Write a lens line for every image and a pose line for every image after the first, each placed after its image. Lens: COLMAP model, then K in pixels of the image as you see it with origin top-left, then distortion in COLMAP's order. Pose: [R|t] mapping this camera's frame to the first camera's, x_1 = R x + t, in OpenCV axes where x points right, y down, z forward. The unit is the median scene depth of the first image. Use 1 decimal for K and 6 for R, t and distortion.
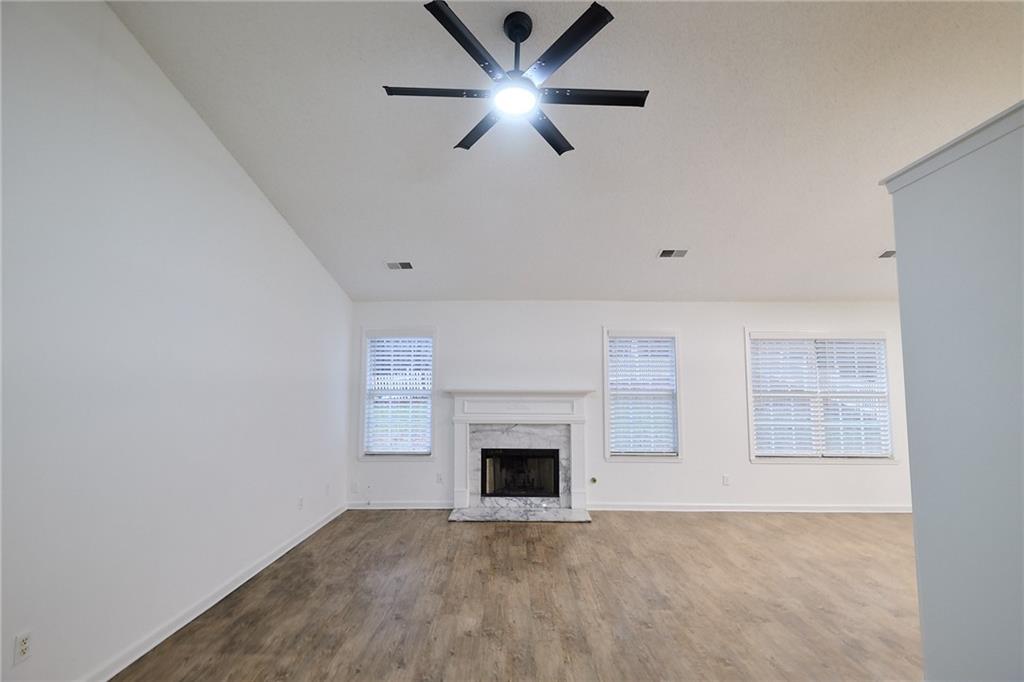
lens RADIAL K [[486.8, 0, 511.8], [0, 486.8, 339.8], [0, 0, 1]] dist [0.001778, -0.001828]
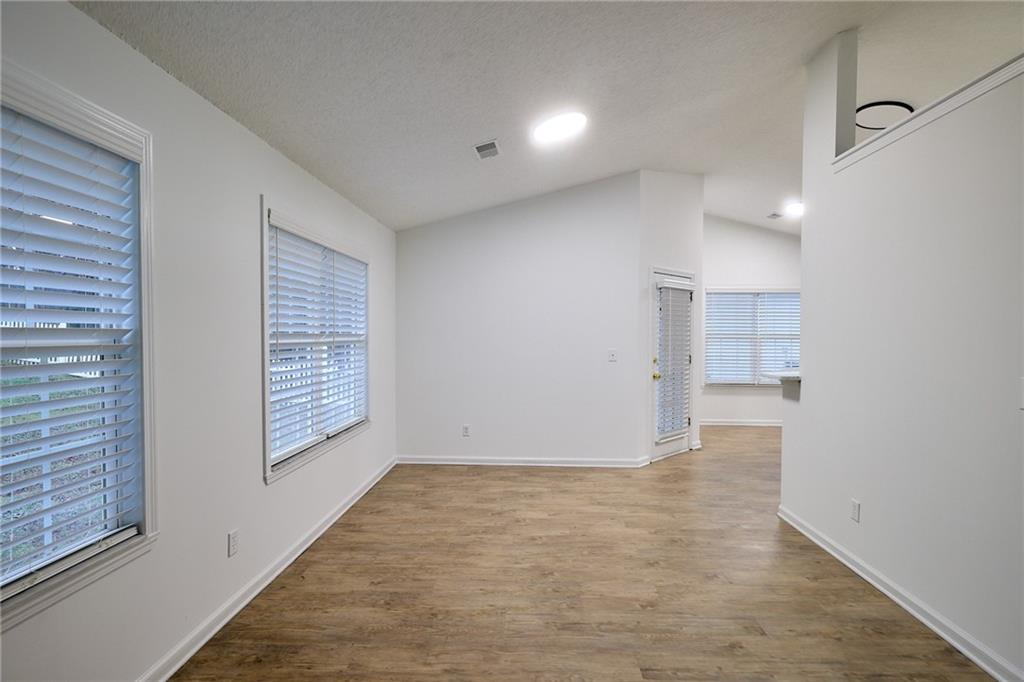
lens RADIAL K [[486.8, 0, 513.6], [0, 486.8, 341.5], [0, 0, 1]] dist [0.001778, -0.001828]
pose [[0.021775, -0.018802, 0.999586, 0.029420], [-0.098891, 0.994879, 0.020868, 0.087744], [-0.994860, -0.099304, 0.019804, 0.841088]]
